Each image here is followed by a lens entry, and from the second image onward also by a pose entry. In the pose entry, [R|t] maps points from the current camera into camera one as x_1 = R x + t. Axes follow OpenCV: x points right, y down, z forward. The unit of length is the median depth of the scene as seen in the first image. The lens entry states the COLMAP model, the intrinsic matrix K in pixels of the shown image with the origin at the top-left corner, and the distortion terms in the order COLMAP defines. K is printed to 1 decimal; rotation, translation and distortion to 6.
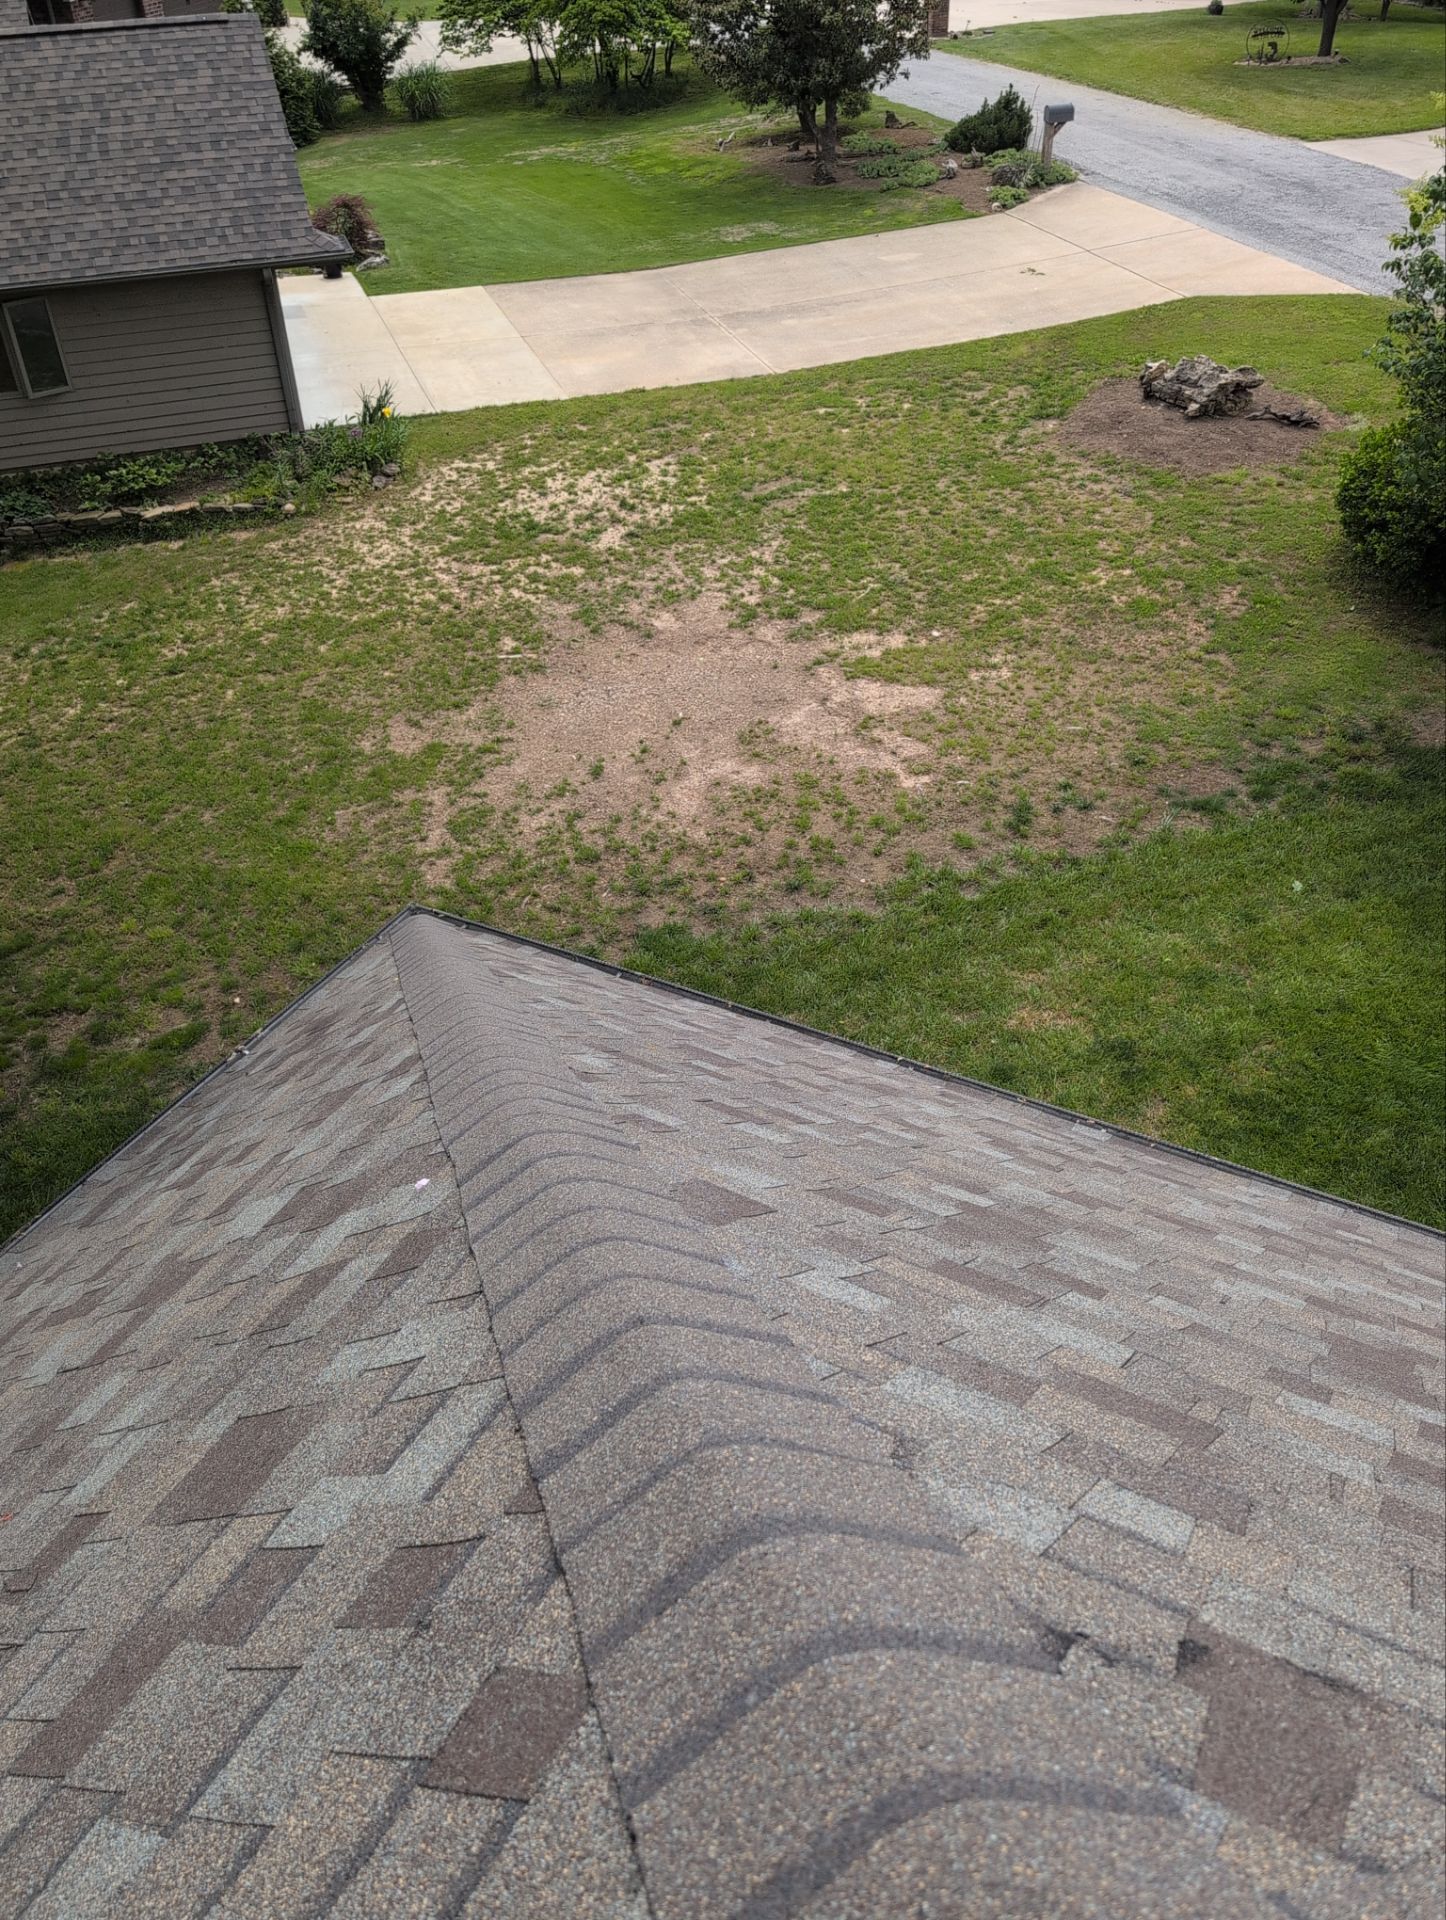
lens RADIAL K [[1614.8, 0, 735.2], [0, 1614.8, 965.7], [0, 0, 1]] dist [0.013258, -0.003001]
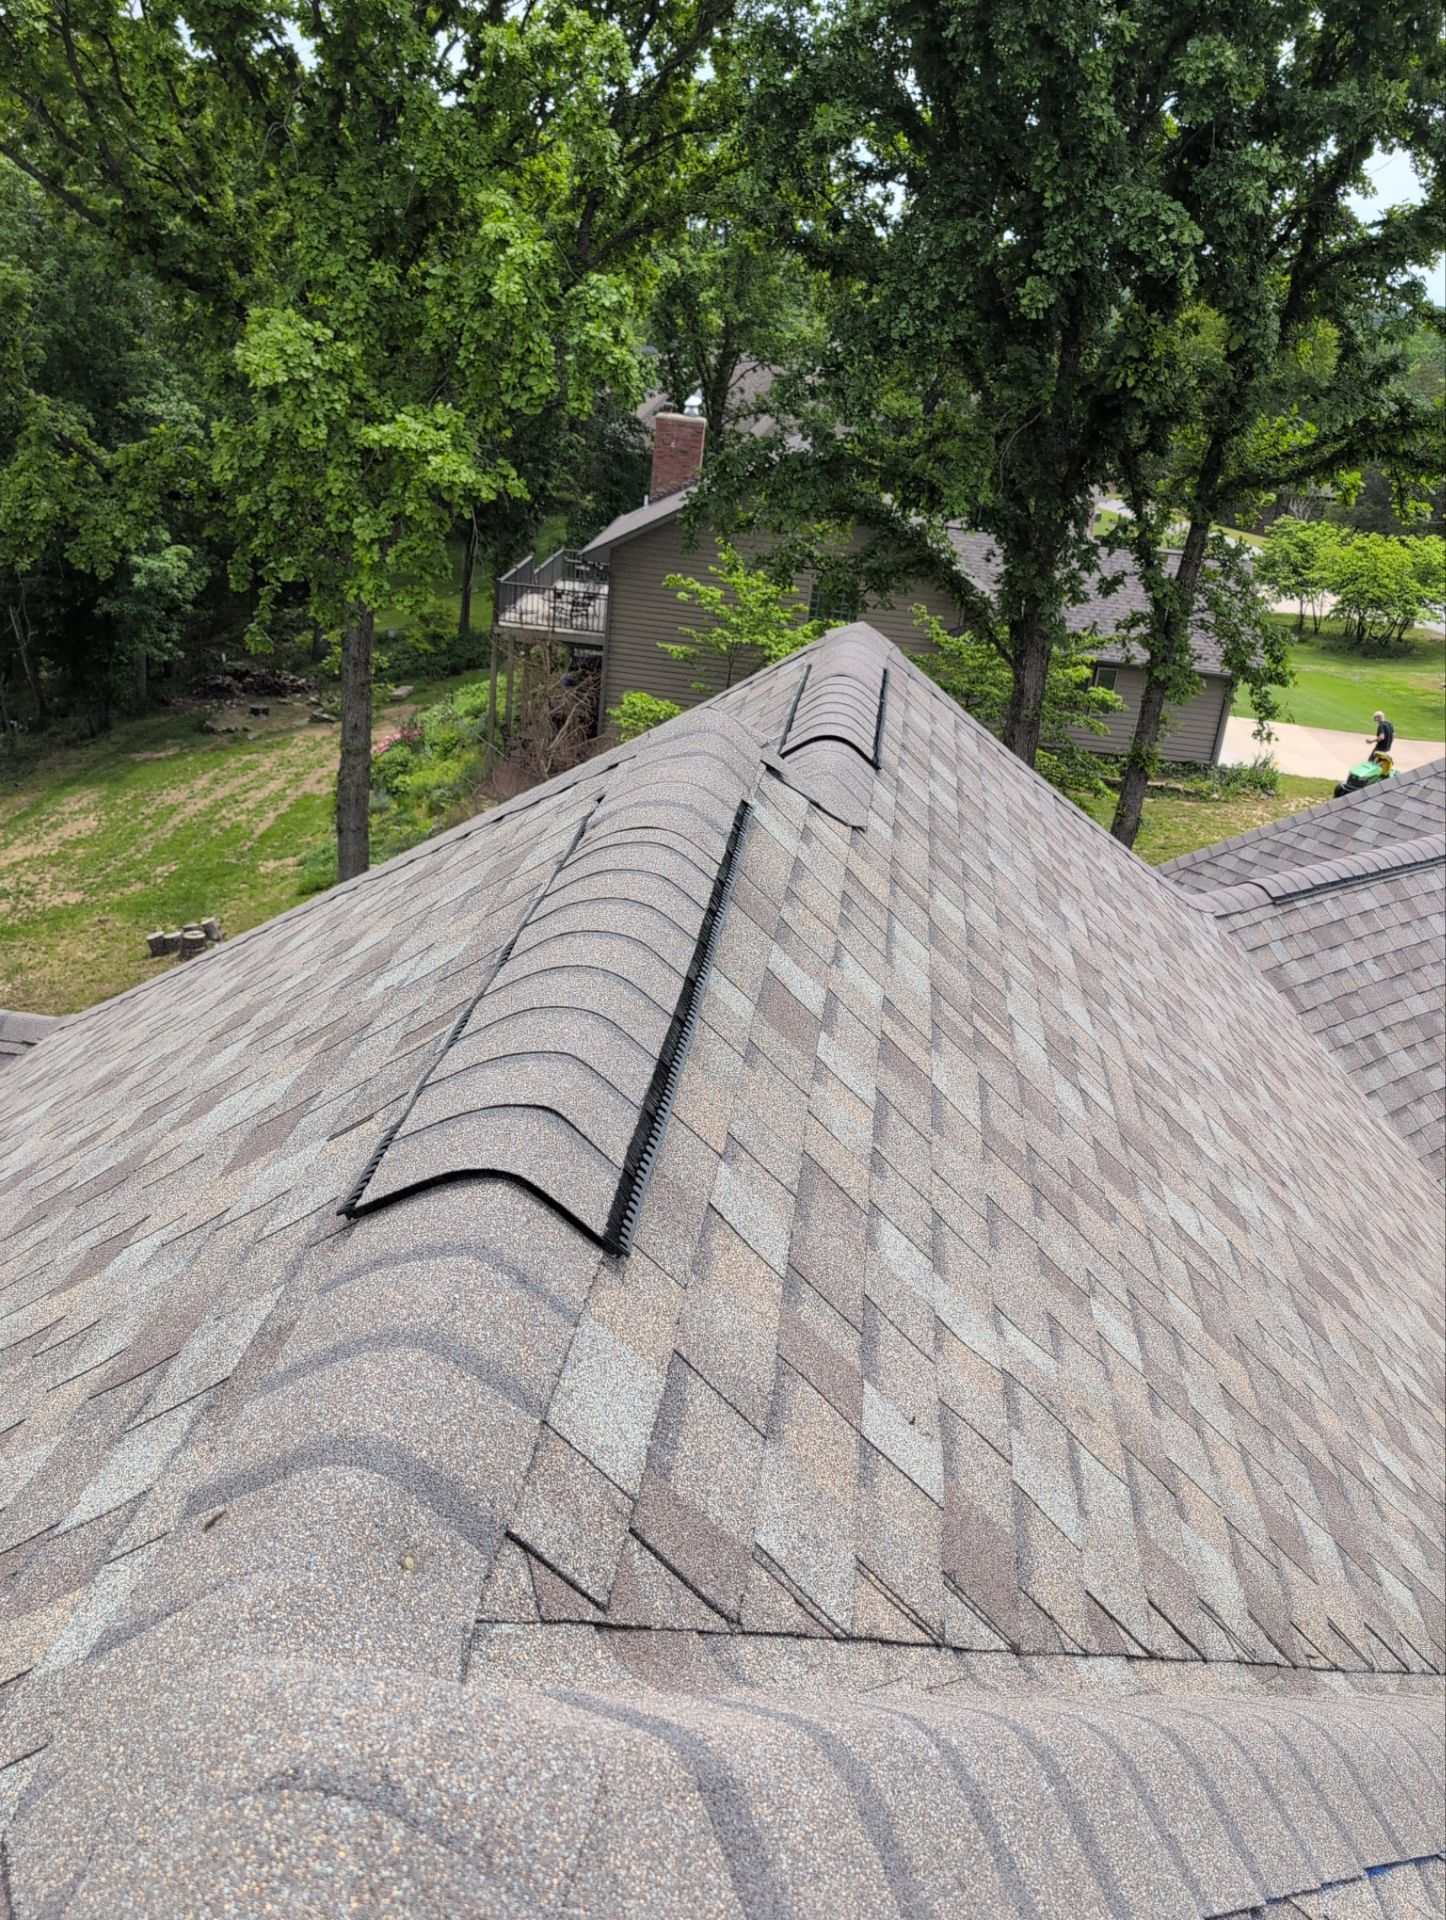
lens RADIAL K [[1614.8, 0, 735.2], [0, 1614.8, 965.7], [0, 0, 1]] dist [0.013258, -0.003001]
pose [[0.921027, 0.253510, -0.295708, -0.127265], [-0.326404, 0.916615, -0.230821, 0.332448], [0.212534, 0.309113, 0.926973, -0.506066]]
